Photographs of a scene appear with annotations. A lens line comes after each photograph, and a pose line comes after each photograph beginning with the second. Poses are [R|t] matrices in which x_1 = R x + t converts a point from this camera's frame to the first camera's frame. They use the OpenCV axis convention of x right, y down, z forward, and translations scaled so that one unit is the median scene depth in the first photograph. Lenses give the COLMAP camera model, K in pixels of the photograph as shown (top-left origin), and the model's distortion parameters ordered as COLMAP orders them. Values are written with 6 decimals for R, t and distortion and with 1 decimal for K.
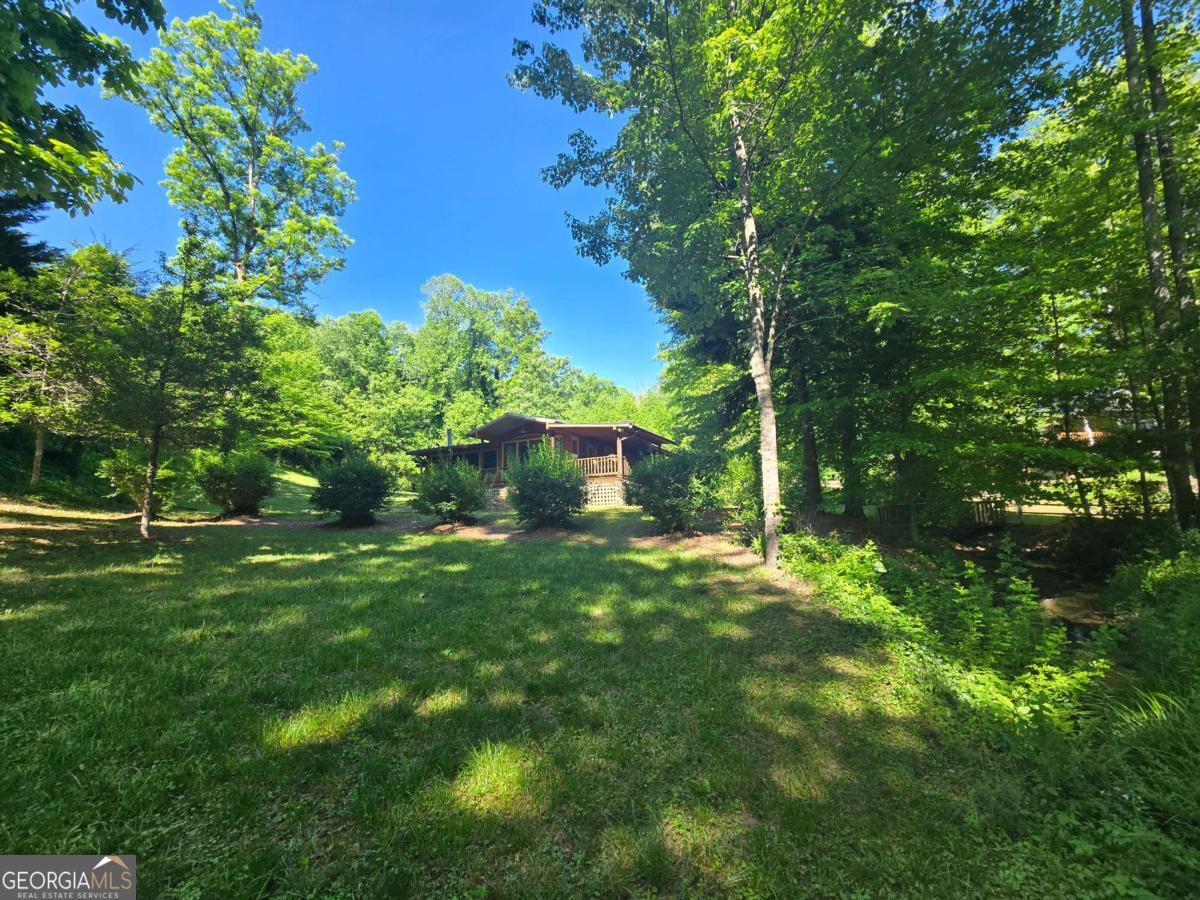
lens RADIAL K [[472.8, 0, 600.0], [0, 472.8, 450.0], [0, 0, 1]] dist [-0.001221, -0.000054]
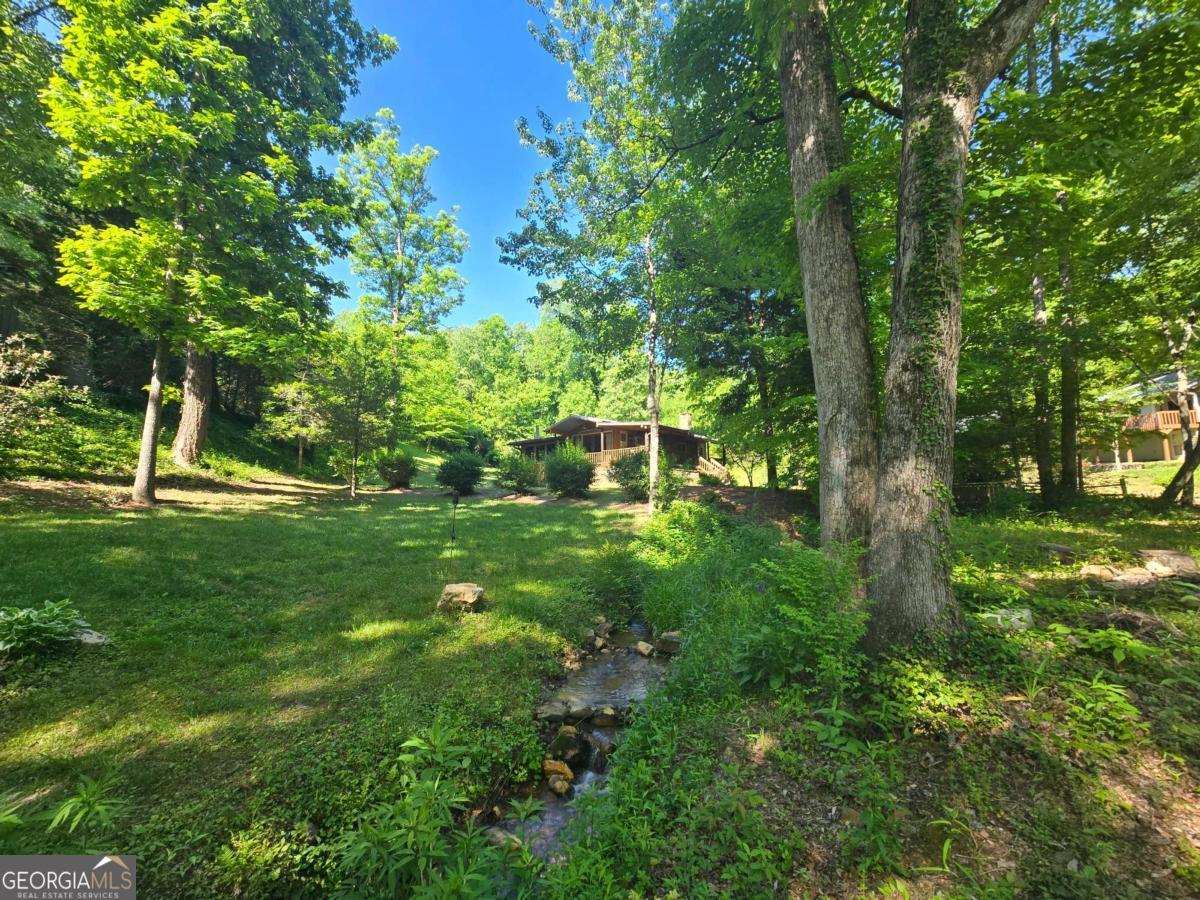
lens RADIAL K [[477.0, 0, 600.0], [0, 477.0, 450.0], [0, 0, 1]] dist [0.022412, -0.000028]
pose [[0.964647, -0.010235, -0.263348, 0.182569], [0.021304, 0.999004, 0.039209, -0.022367], [0.262685, -0.043433, 0.963904, -0.215377]]
